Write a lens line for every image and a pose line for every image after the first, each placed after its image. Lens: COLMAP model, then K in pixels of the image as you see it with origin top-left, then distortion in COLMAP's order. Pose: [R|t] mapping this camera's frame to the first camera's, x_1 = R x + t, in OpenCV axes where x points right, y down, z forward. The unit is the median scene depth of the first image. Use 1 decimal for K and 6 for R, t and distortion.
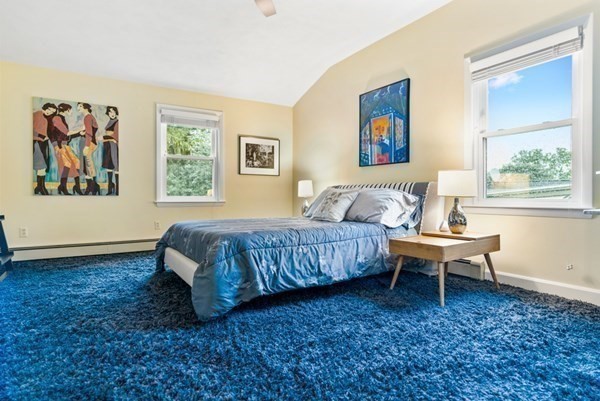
lens RADIAL K [[339.9, 0, 300.0], [0, 339.9, 200.5], [0, 0, 1]] dist [-0.002612, -0.000249]
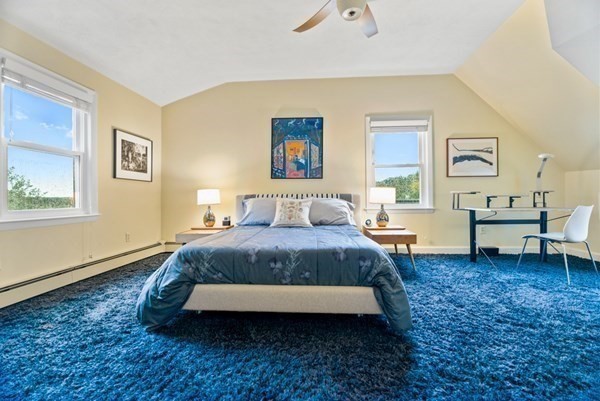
lens RADIAL K [[273.4, 0, 304.2], [0, 273.4, 191.8], [0, 0, 1]] dist [-0.004555, -0.000536]
pose [[0.583075, 0.010925, 0.812345, -0.544585], [0.020476, 0.999394, -0.028138, -0.025843], [-0.812160, 0.033040, 0.582499, 0.372542]]
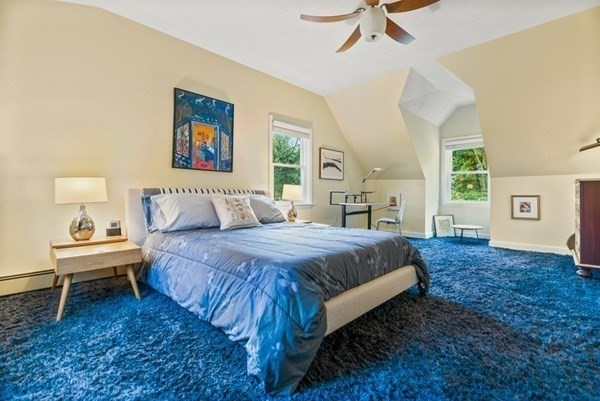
lens RADIAL K [[273.4, 0, 304.2], [0, 273.4, 191.8], [0, 0, 1]] dist [-0.004555, -0.000536]
pose [[-0.232763, 0.005186, 0.972520, -0.616554], [0.006374, 0.999972, -0.003807, -0.032976], [-0.972513, 0.005312, -0.232790, 0.862552]]
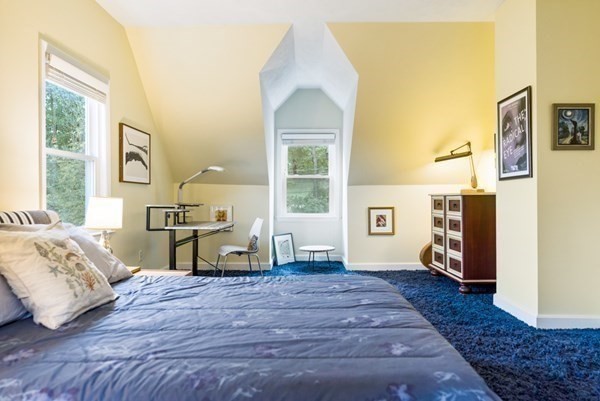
lens RADIAL K [[410.5, 0, 300.0], [0, 410.5, 200.5], [0, 0, 1]] dist [-0.004124, -0.000916]
pose [[-0.832580, -0.003063, 0.553896, -0.342016], [0.007223, 0.999840, 0.016386, -0.063560], [-0.553857, 0.017644, -0.832425, 1.077164]]
